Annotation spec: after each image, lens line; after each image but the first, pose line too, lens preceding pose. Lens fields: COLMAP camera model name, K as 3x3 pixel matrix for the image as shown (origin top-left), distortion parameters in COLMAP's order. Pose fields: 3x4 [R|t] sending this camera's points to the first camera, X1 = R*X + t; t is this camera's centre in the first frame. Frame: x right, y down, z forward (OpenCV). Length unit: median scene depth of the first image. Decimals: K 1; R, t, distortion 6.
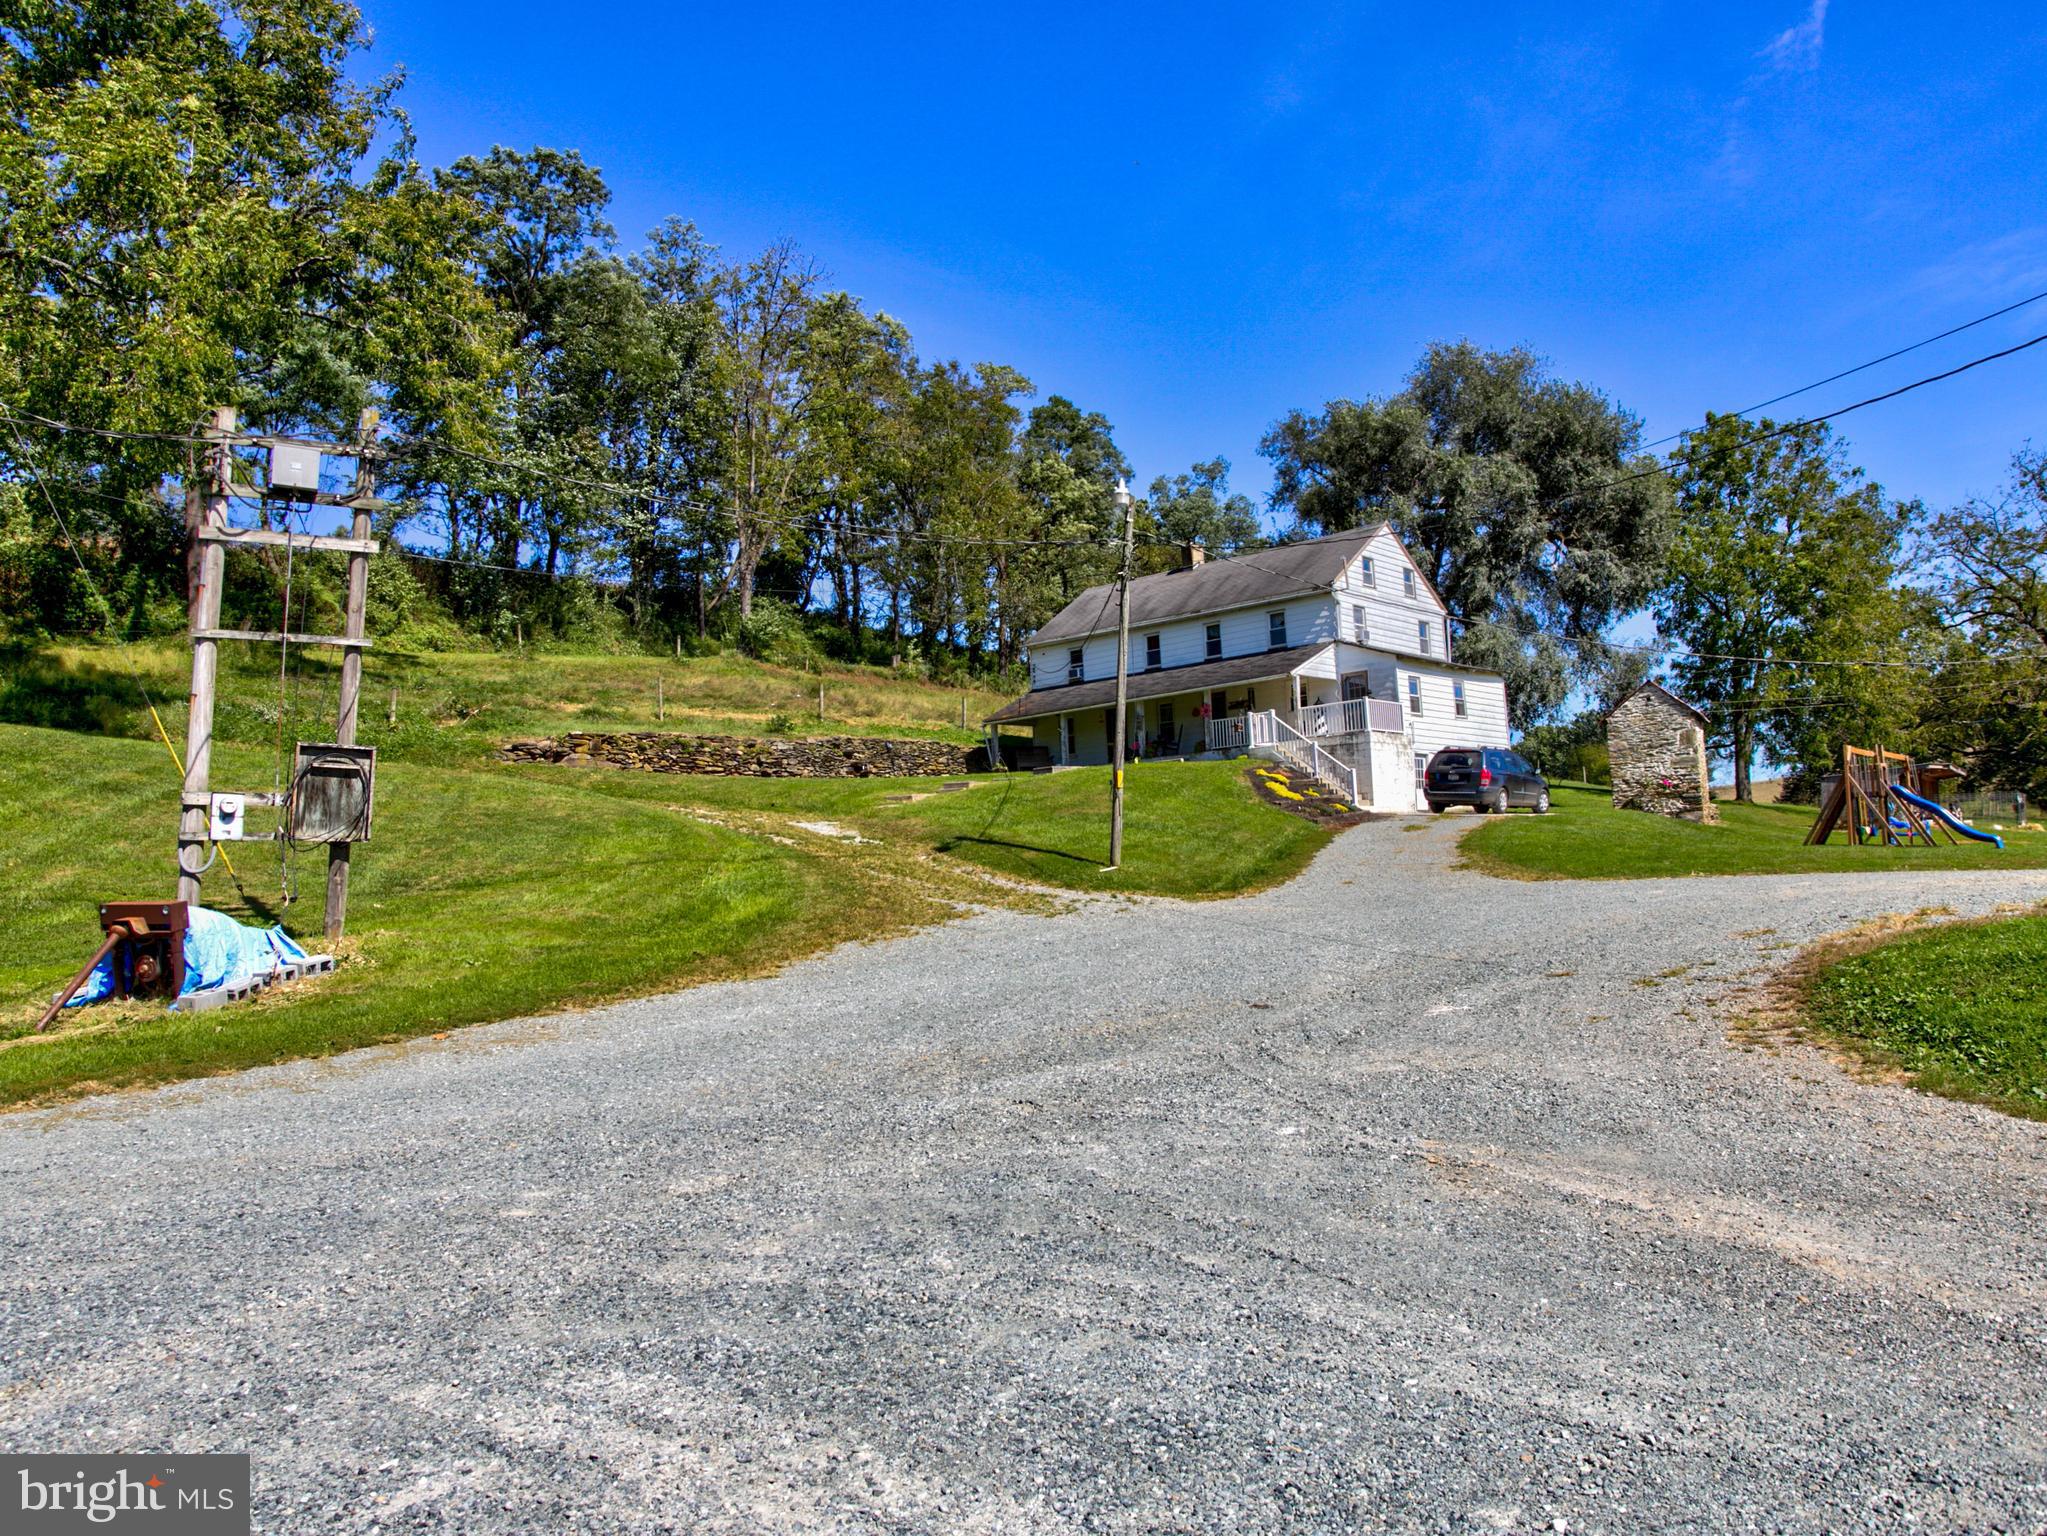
lens RADIAL K [[1475.8, 0, 1023.5], [0, 1475.8, 768.0], [0, 0, 1]] dist [-0.025941, 0.062242]
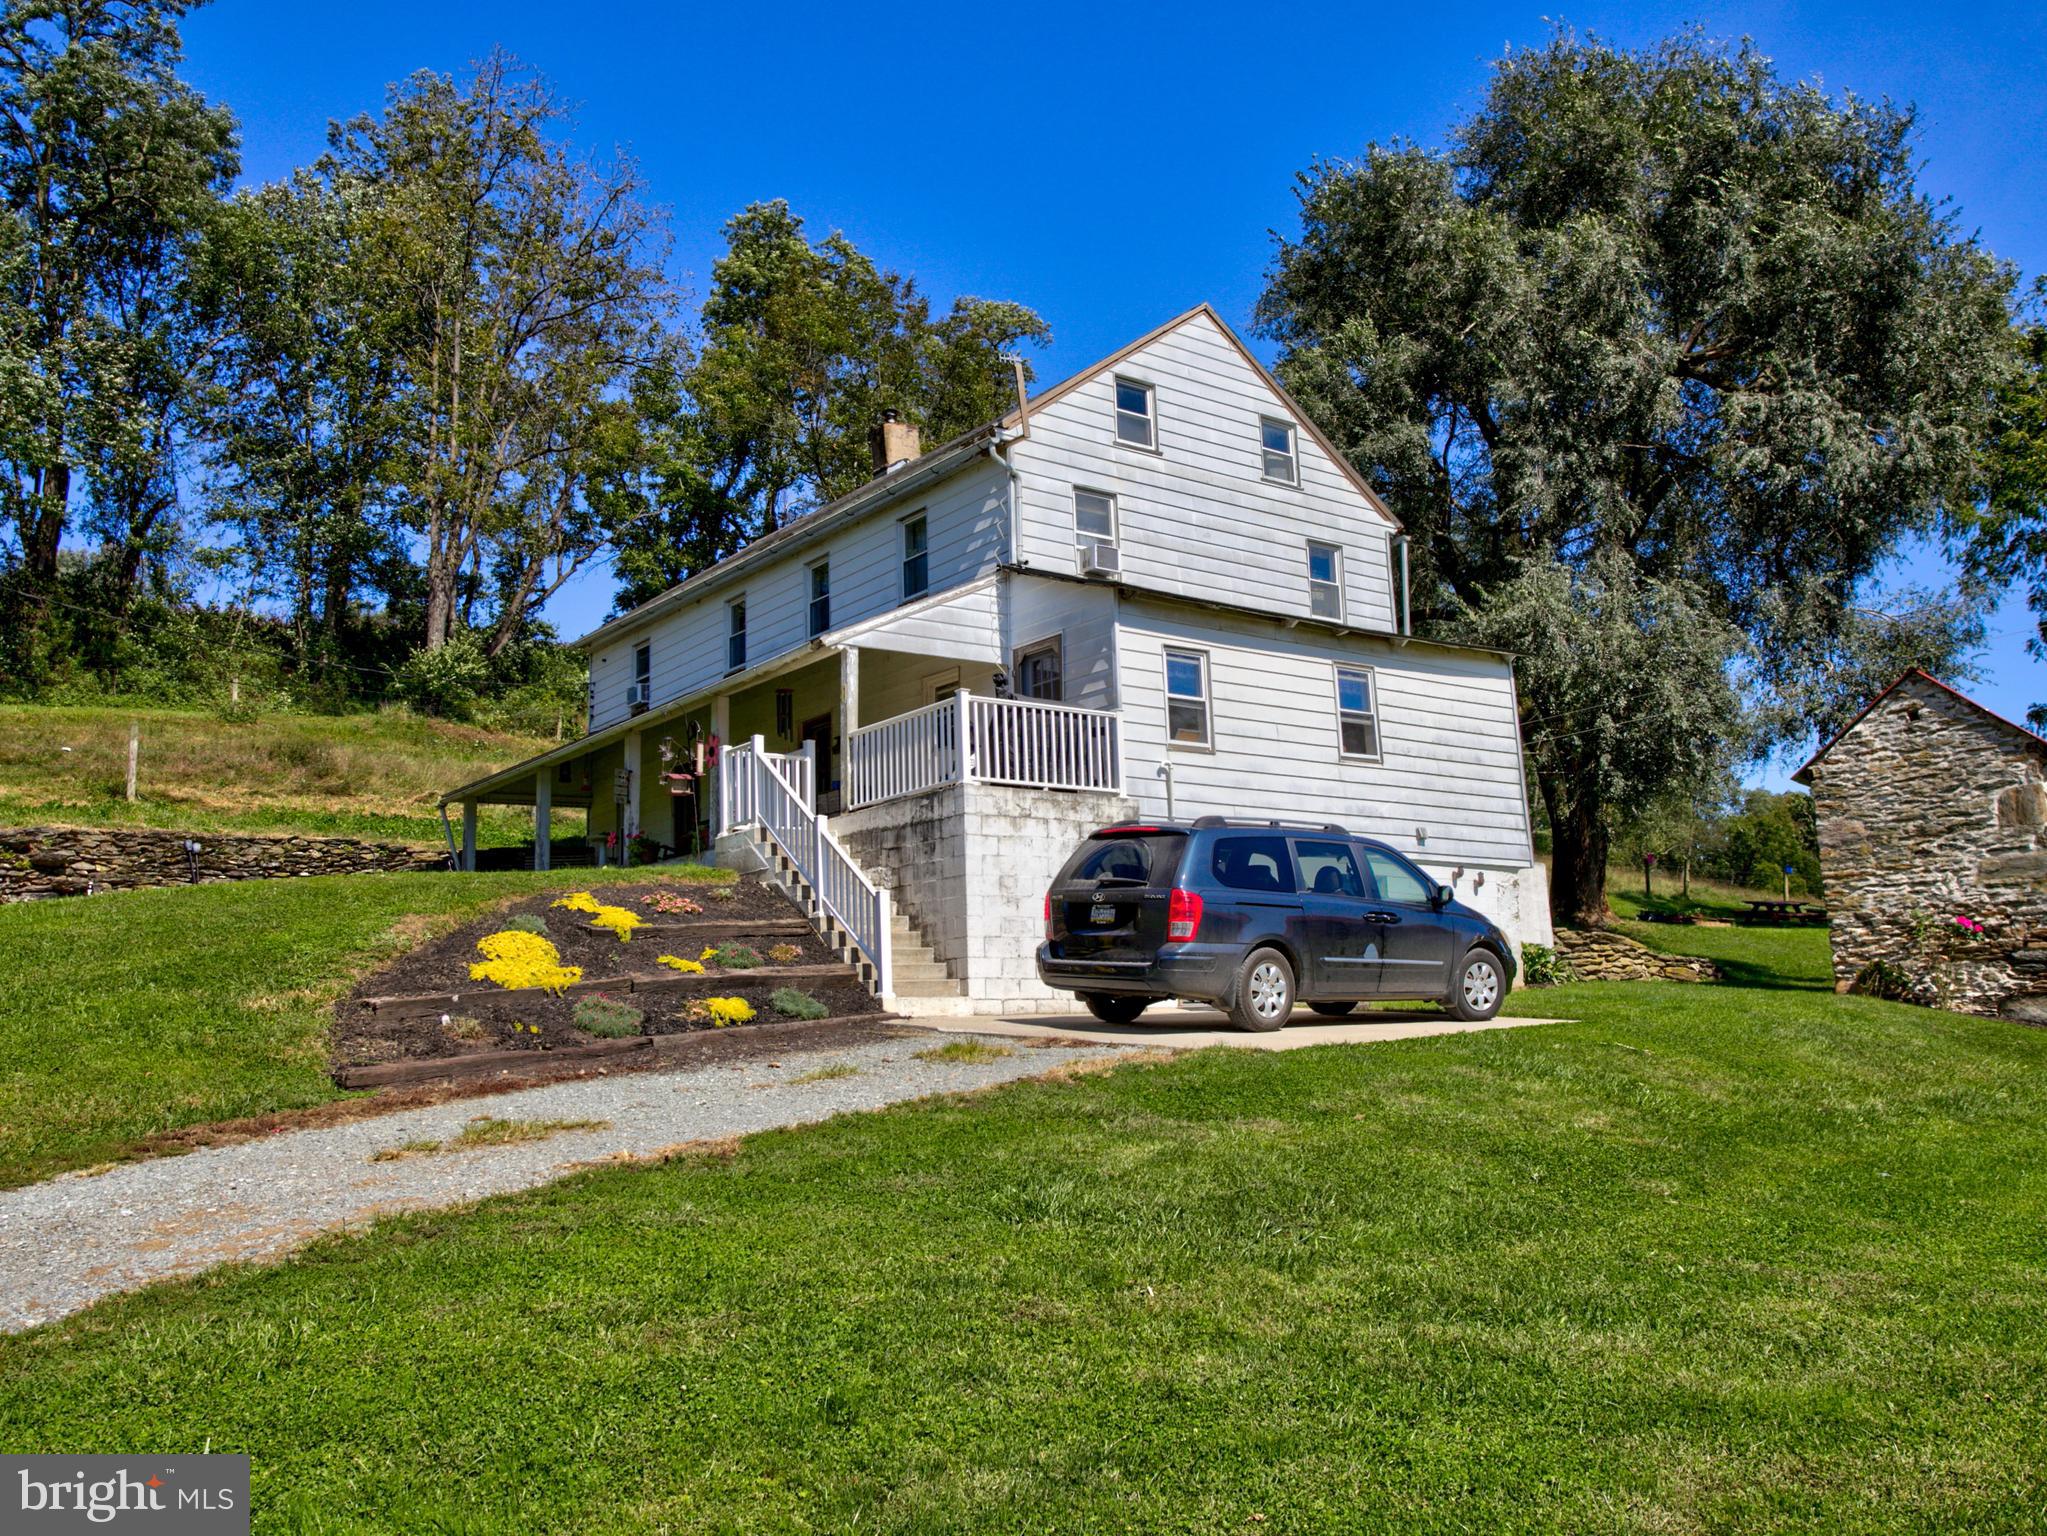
lens RADIAL K [[1684.3, 0, 1023.5], [0, 1684.3, 768.0], [0, 0, 1]] dist [0.007342, 0.002807]
pose [[0.982931, -0.017965, -0.183096, 0.276743], [0.004414, 0.997237, -0.074153, 0.001097], [0.183922, 0.072079, 0.980295, 0.515737]]
